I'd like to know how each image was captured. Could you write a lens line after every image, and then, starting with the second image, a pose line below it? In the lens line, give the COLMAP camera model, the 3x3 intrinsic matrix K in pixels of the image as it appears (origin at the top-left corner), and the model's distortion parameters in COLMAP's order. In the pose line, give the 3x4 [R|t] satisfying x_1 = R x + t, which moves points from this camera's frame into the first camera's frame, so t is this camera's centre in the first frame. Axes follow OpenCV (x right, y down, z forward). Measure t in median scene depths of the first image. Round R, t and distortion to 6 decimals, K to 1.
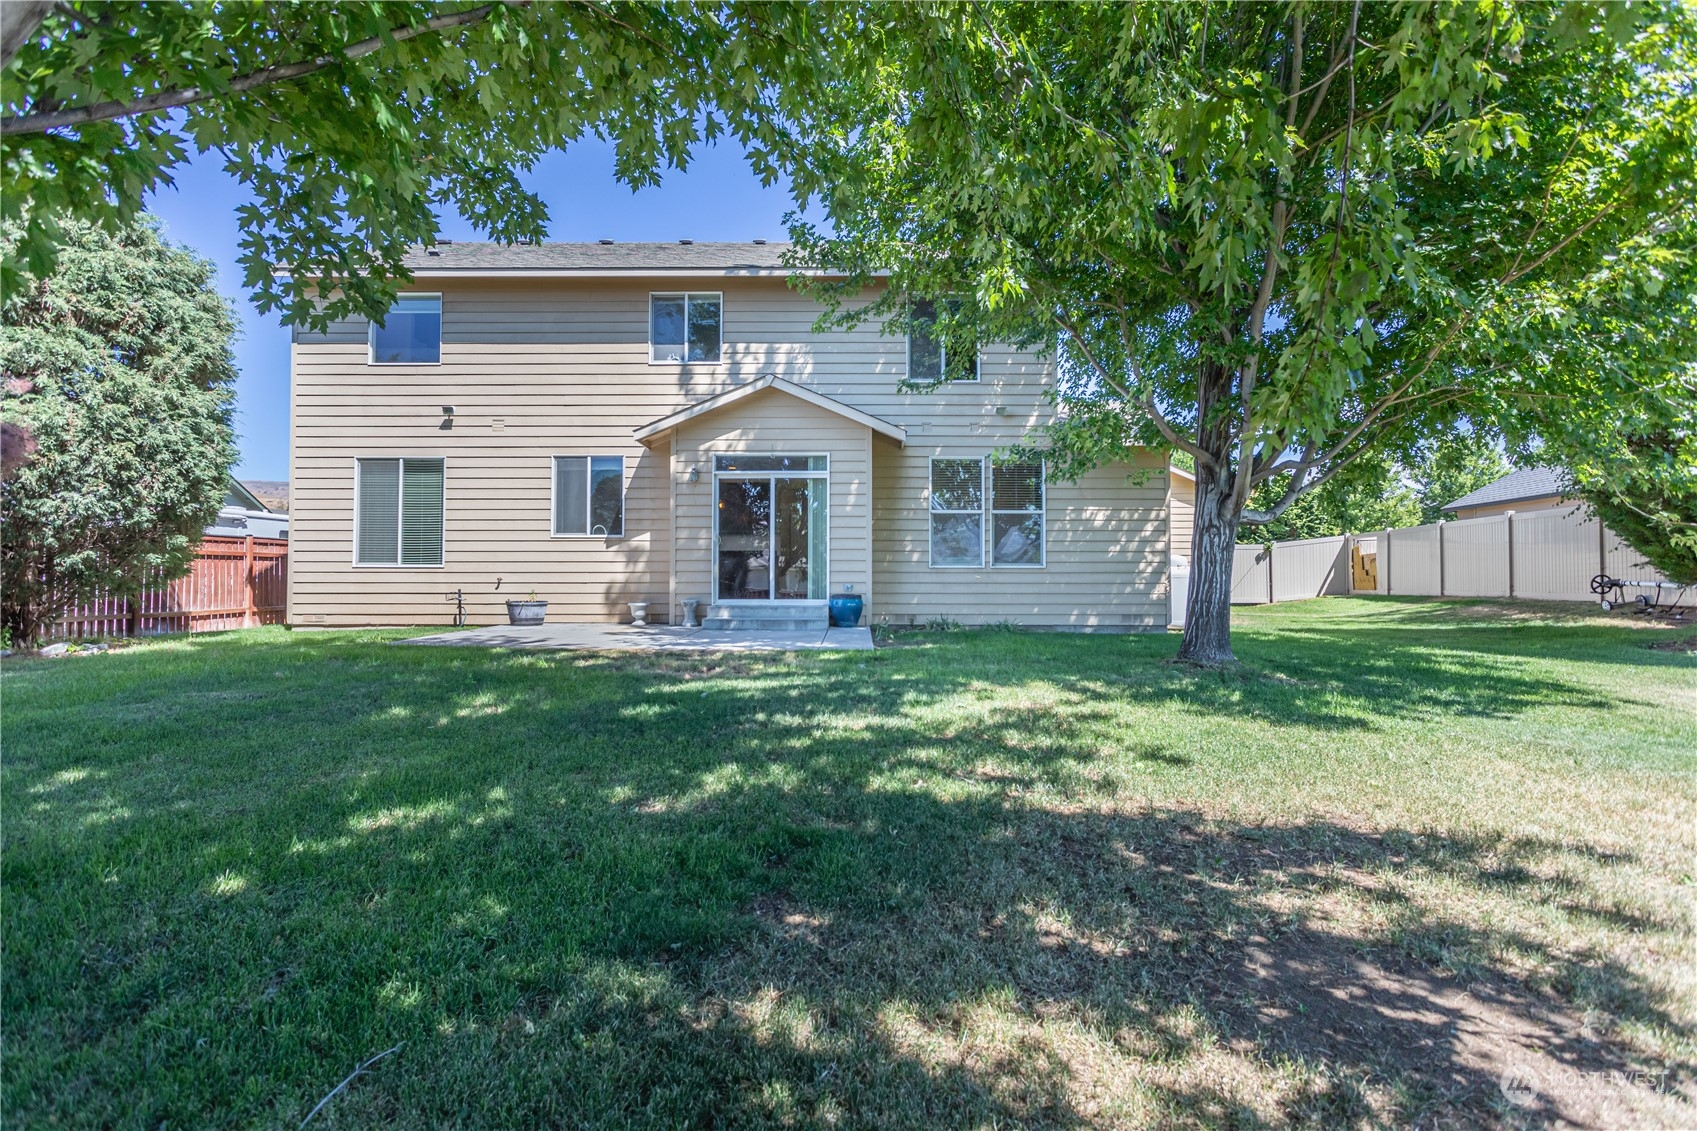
lens RADIAL K [[871.1, 0, 847.5], [0, 871.1, 568.2], [0, 0, 1]] dist [-0.002122, 0.001033]
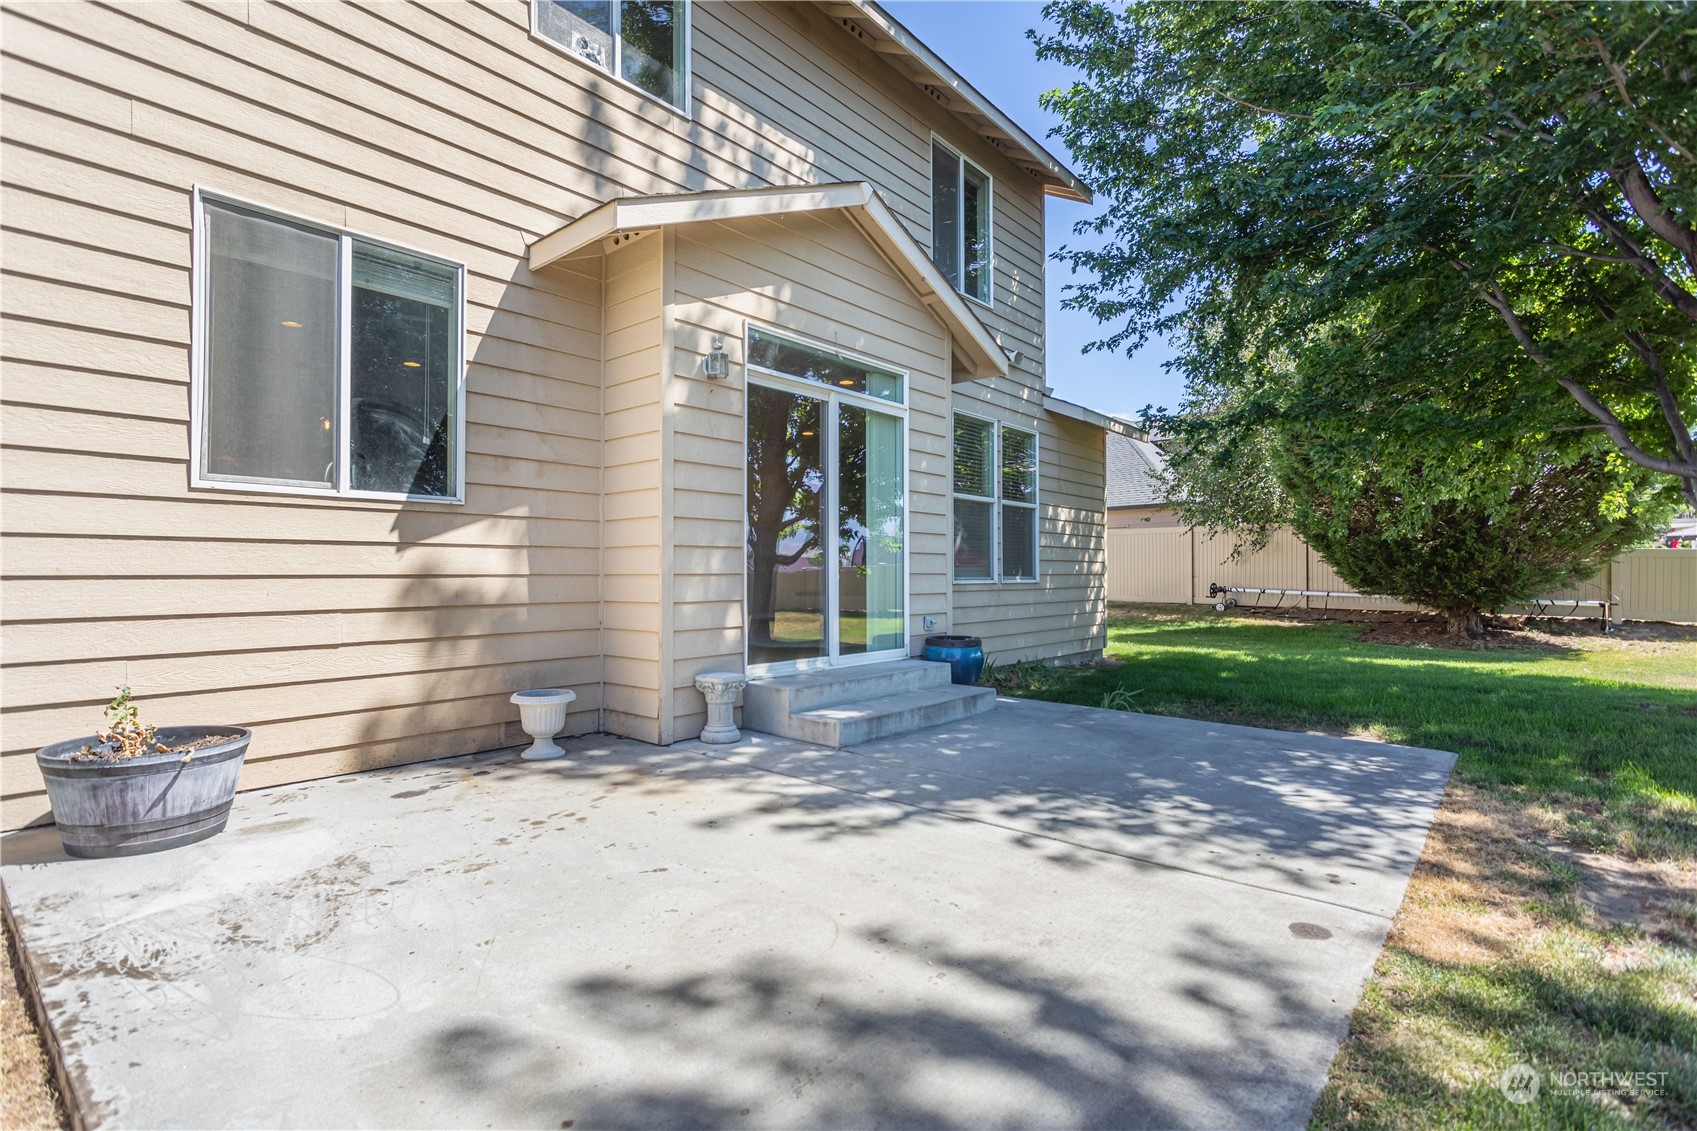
lens RADIAL K [[817.4, 0, 854.5], [0, 817.4, 567.2], [0, 0, 1]] dist [0.000491, 0.001035]
pose [[0.640950, 0.004017, 0.767572, -0.403450], [-0.003323, 0.999991, -0.002458, -0.010851], [-0.767575, -0.000975, 0.640958, 0.676500]]
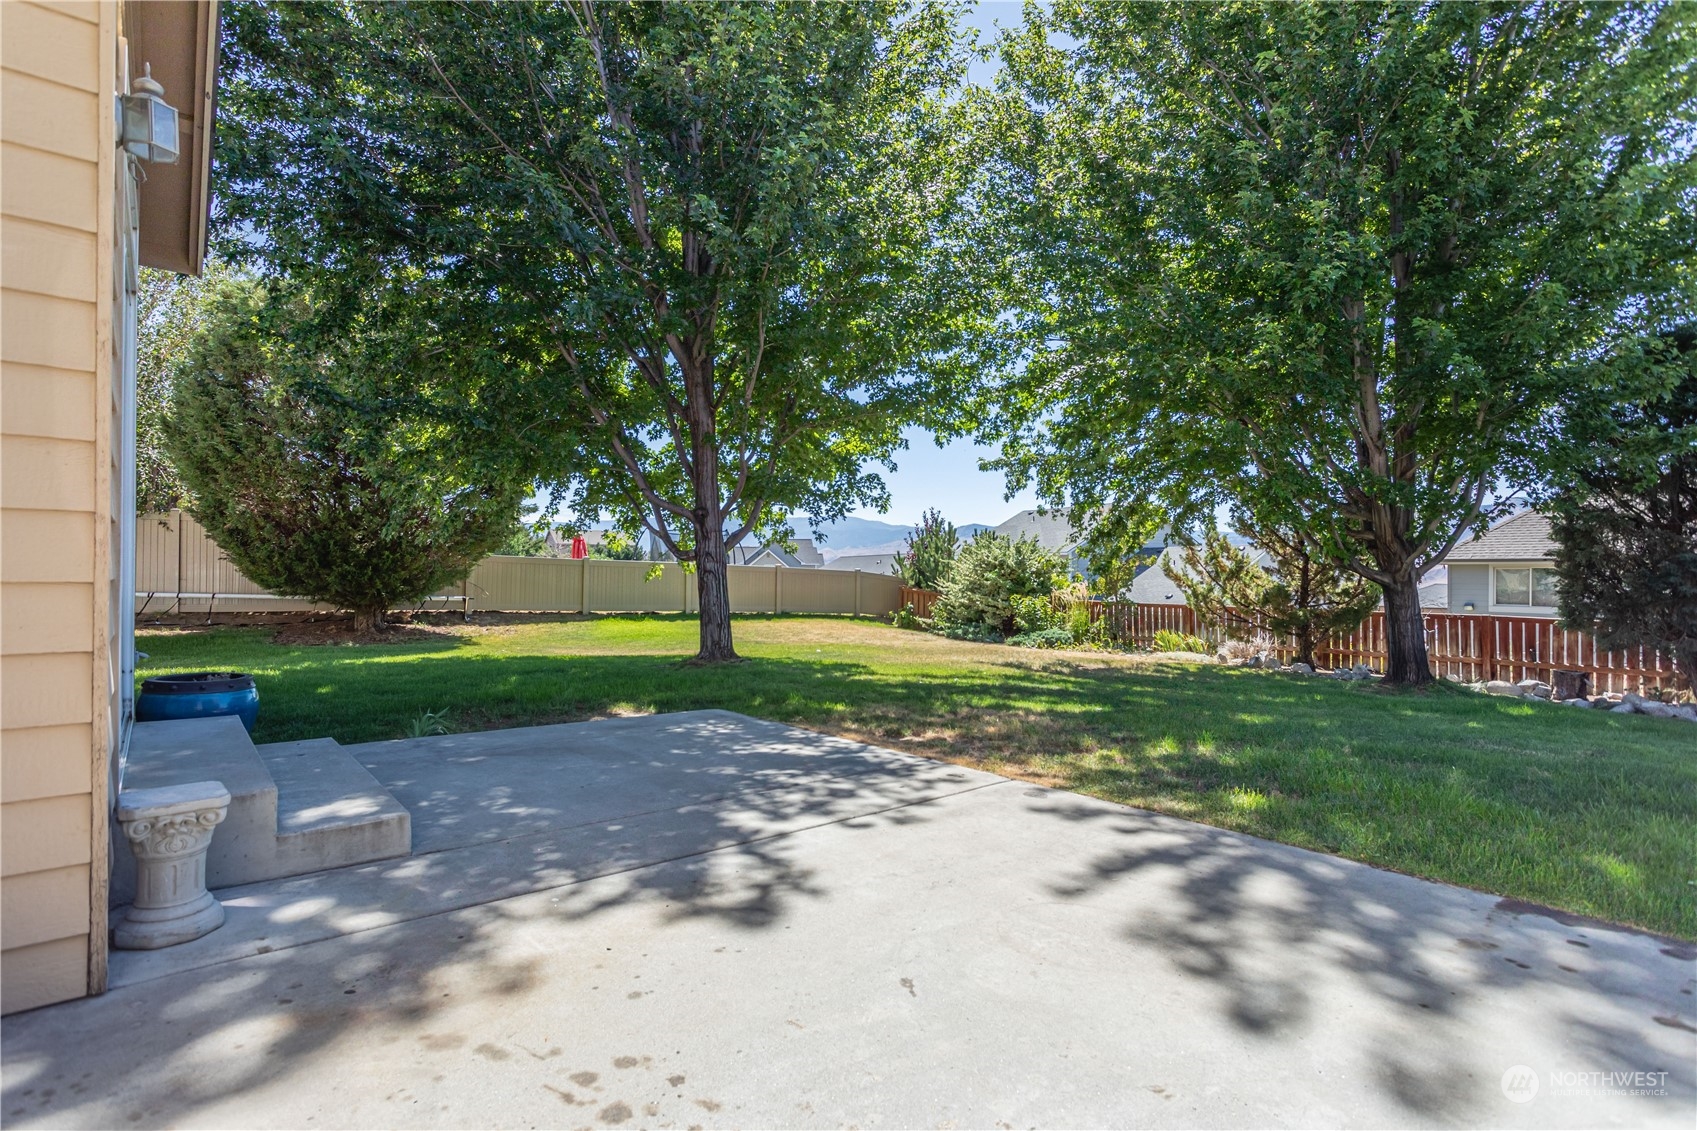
lens RADIAL K [[815.9, 0, 846.6], [0, 815.9, 570.0], [0, 0, 1]] dist [0.015094, 0.000443]
pose [[-0.654783, -0.001181, 0.755816, -0.383527], [-0.015106, 0.999819, -0.011524, -0.010156], [-0.755666, -0.018963, -0.654683, 0.975009]]
